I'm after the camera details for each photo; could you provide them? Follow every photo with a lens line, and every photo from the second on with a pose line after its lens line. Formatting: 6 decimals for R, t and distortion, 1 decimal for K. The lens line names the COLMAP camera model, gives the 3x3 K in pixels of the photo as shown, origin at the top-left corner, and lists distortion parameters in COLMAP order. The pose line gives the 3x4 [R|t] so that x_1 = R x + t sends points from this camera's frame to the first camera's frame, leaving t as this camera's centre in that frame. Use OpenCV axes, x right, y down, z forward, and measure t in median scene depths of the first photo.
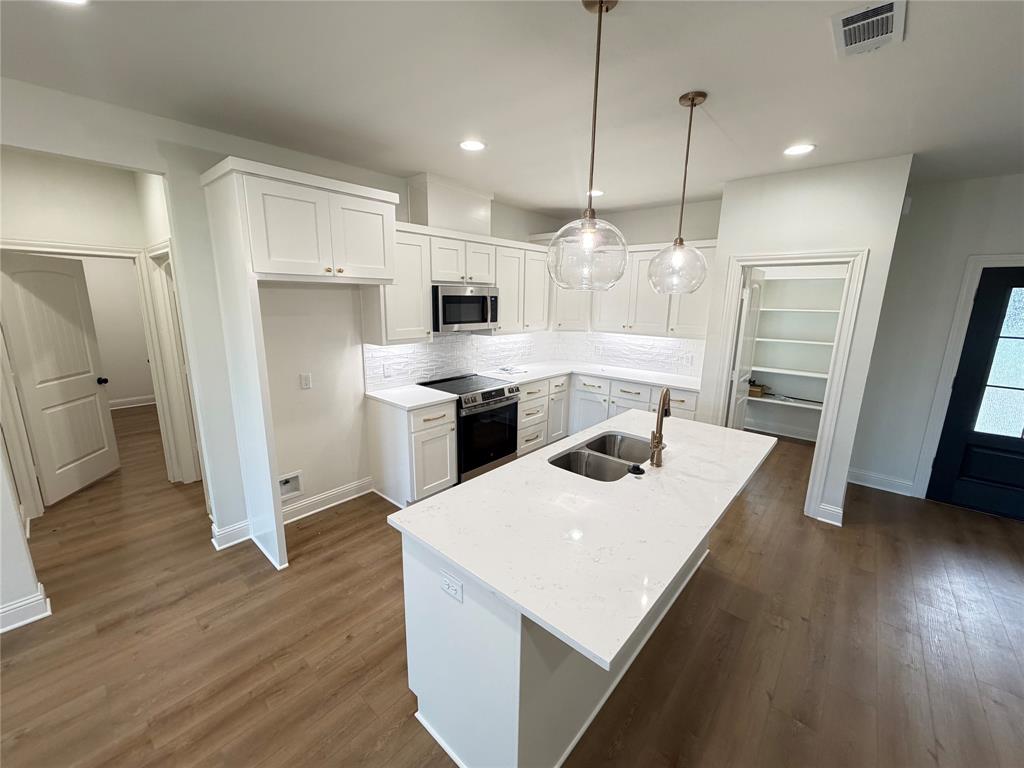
lens RADIAL K [[408.6, 0, 507.5], [0, 408.6, 384.7], [0, 0, 1]] dist [0.000201, -0.000344]
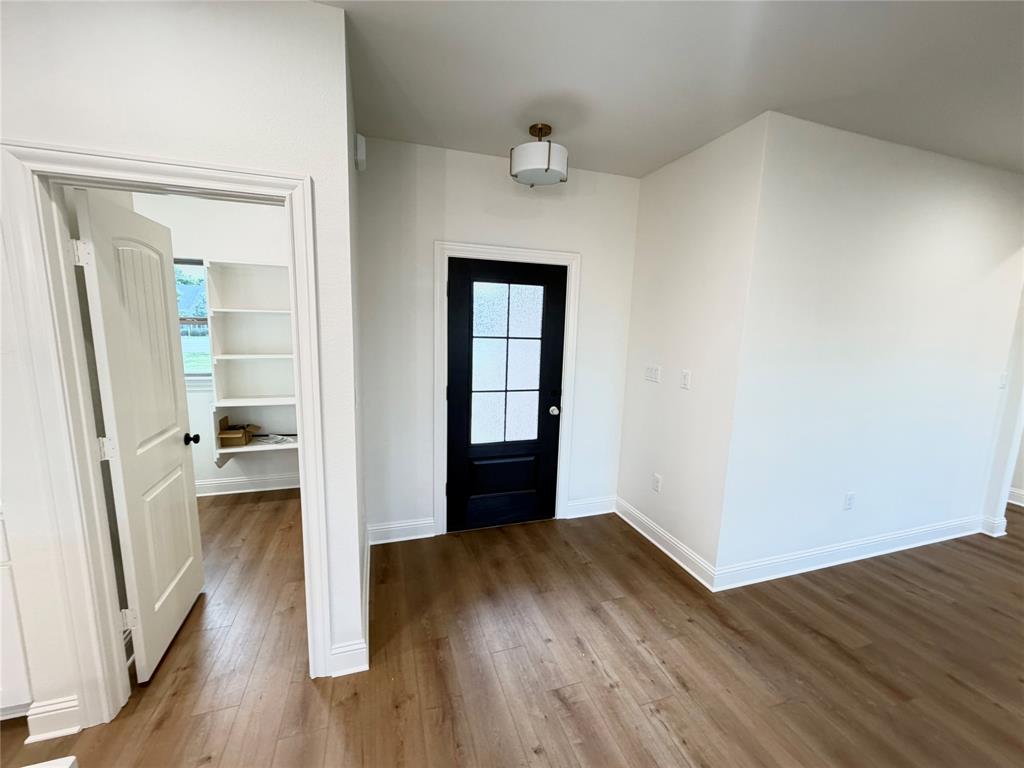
lens RADIAL K [[408.6, 0, 511.5], [0, 408.6, 385.4], [0, 0, 1]] dist [0.000201, -0.000344]
pose [[0.507476, -0.133938, 0.851193, 0.459890], [0.156946, 0.985689, 0.061531, -0.052912], [-0.847252, 0.102365, 0.521234, 0.462799]]
